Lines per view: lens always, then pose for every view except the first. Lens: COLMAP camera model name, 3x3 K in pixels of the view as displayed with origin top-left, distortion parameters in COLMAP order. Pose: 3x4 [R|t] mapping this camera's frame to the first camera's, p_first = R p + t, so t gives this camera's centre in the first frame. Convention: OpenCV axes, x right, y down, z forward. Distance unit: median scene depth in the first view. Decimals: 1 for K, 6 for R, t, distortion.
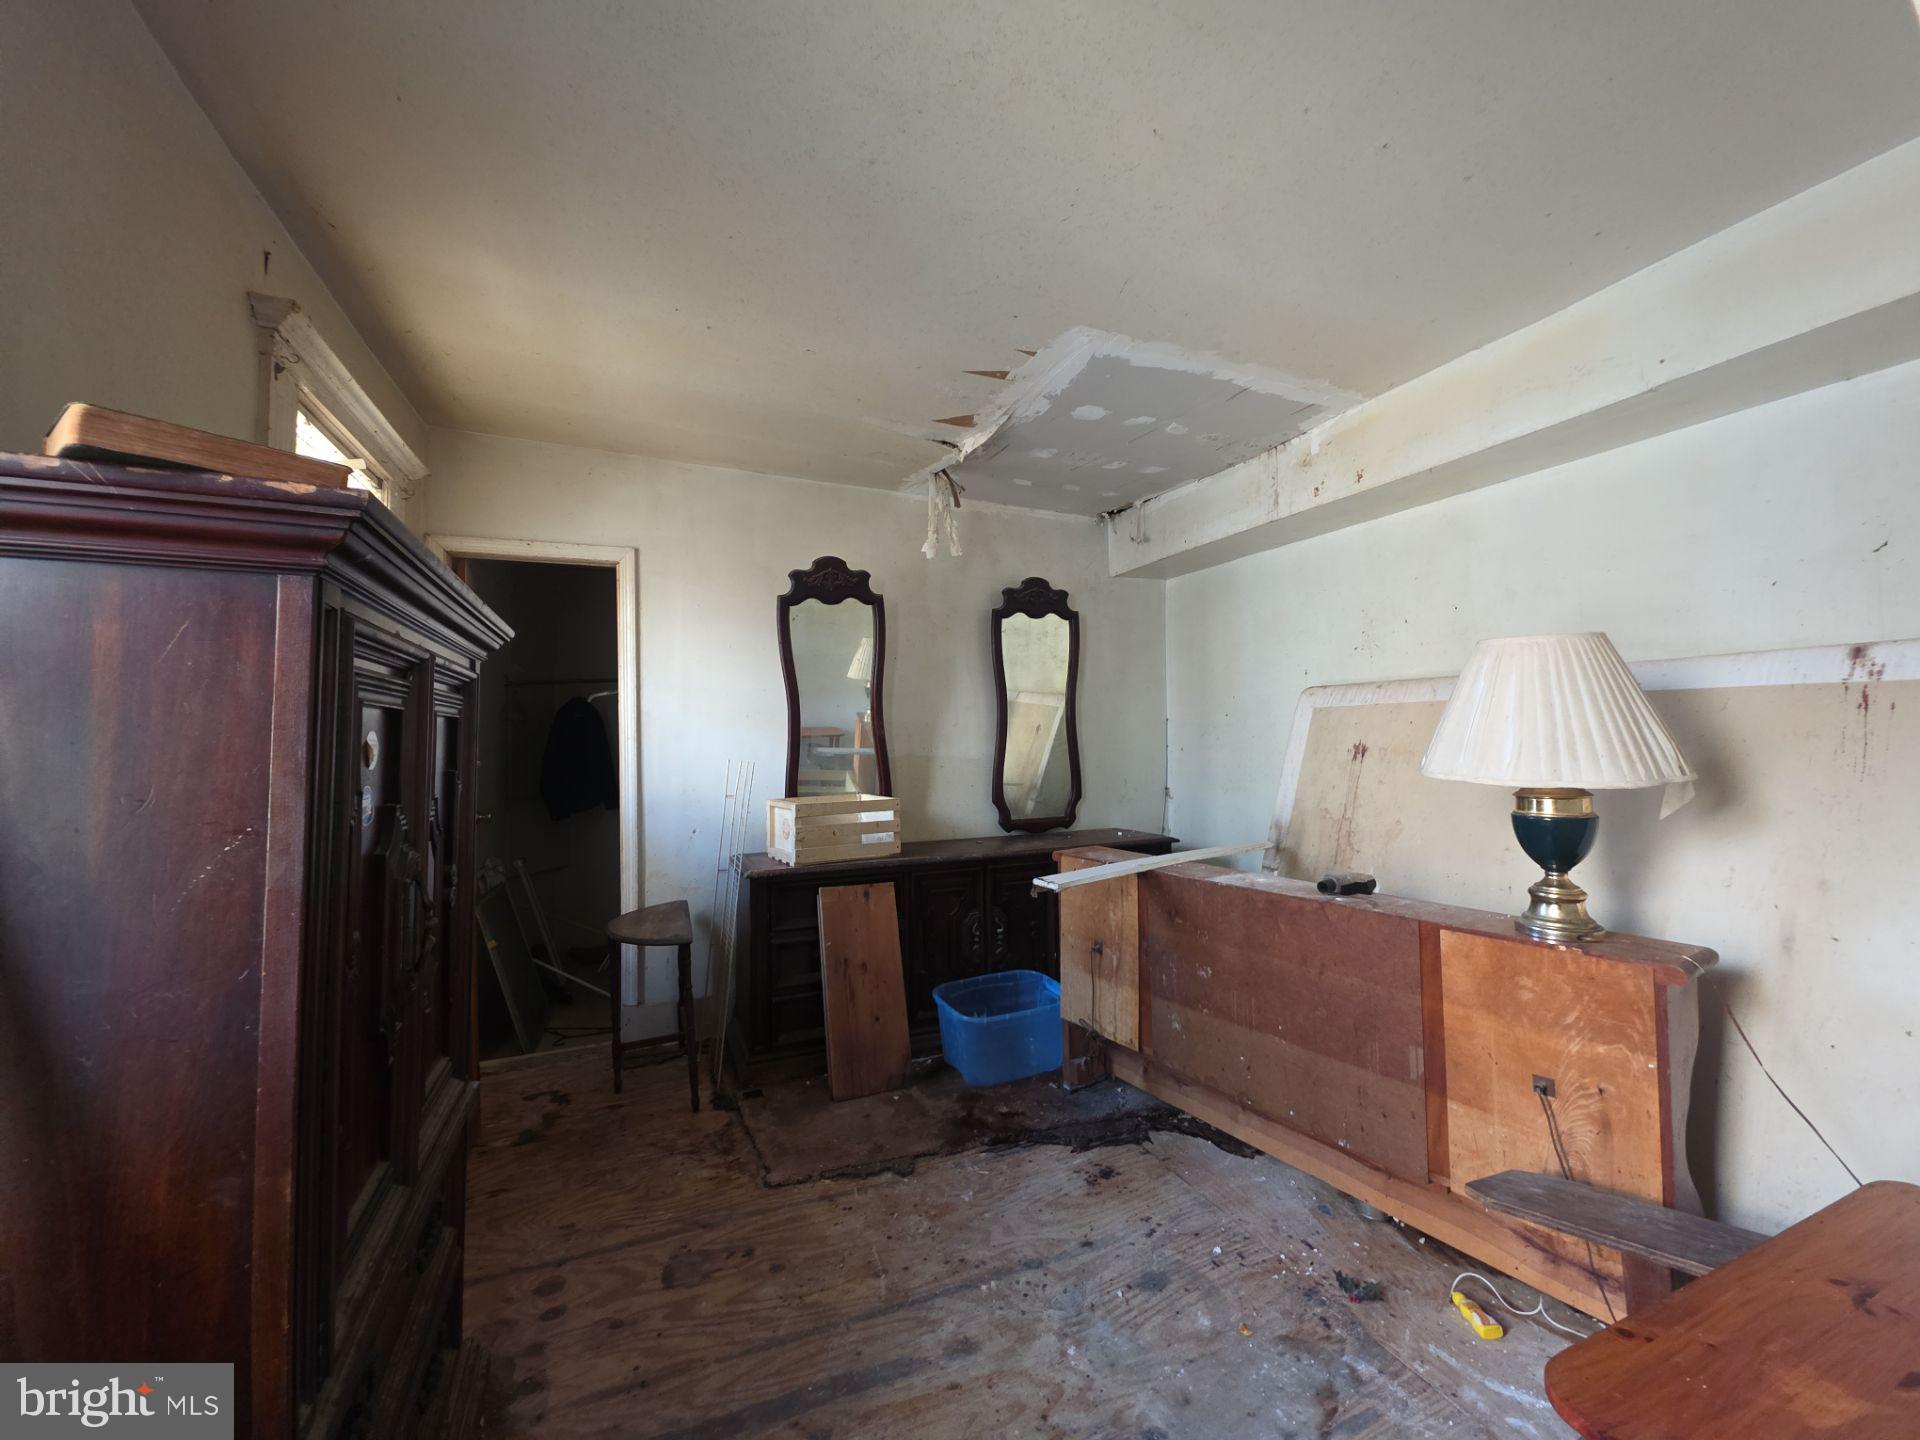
lens RADIAL K [[760.6, 0, 954.6], [0, 760.6, 717.1], [0, 0, 1]] dist [0.007264, -0.000566]
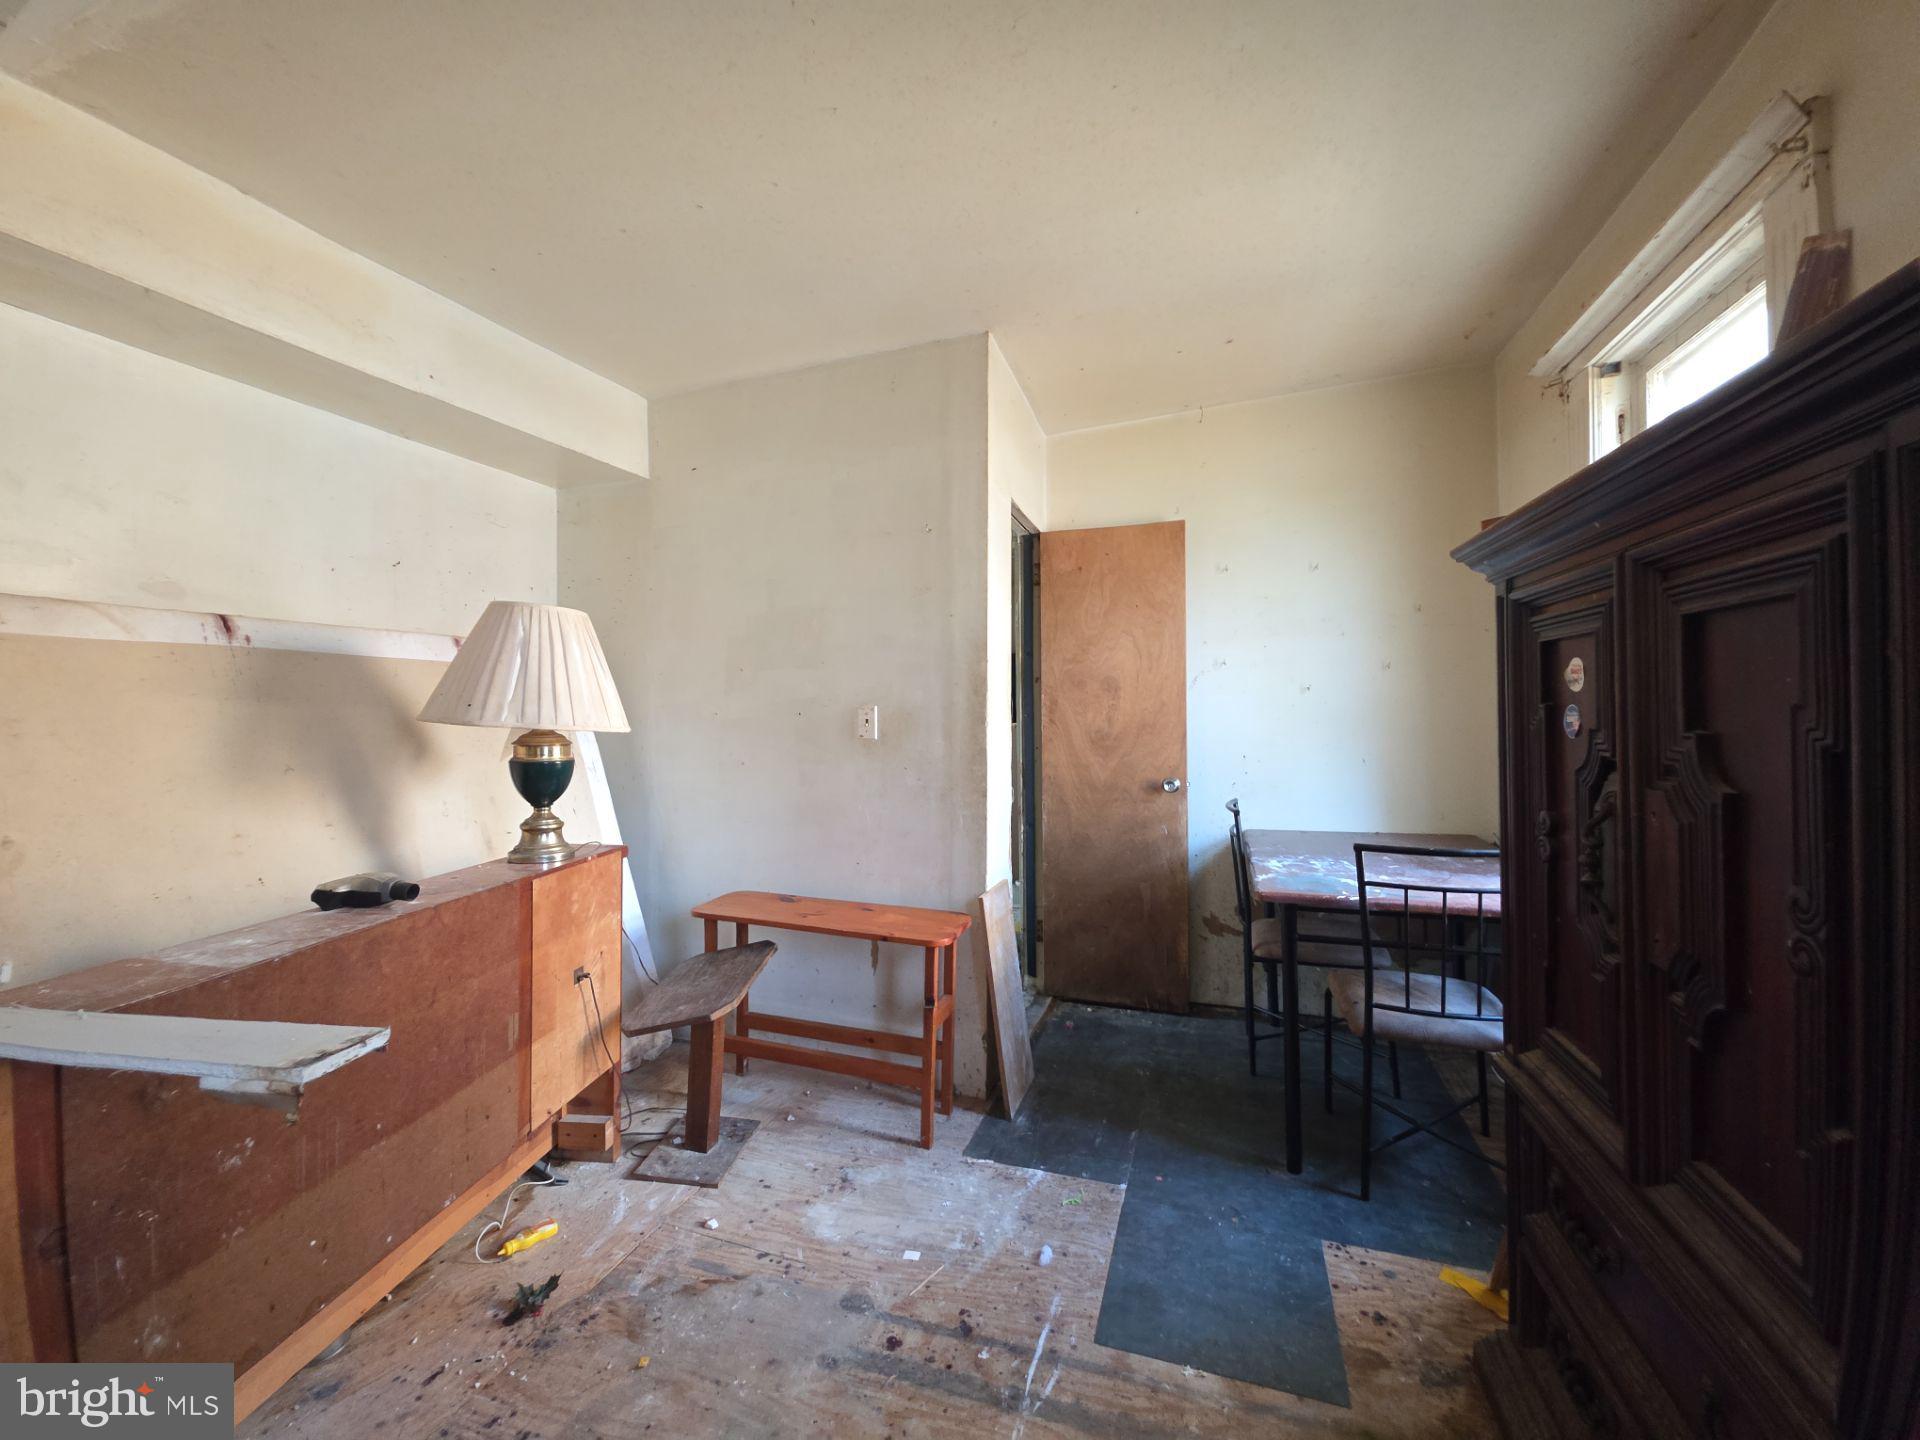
lens RADIAL K [[760.6, 0, 954.6], [0, 760.6, 717.1], [0, 0, 1]] dist [0.007264, -0.000566]
pose [[-0.751925, 0.010085, 0.659172, -0.481347], [0.000272, 0.999888, -0.014989, 0.079918], [-0.659249, -0.011091, -0.751843, 1.462590]]
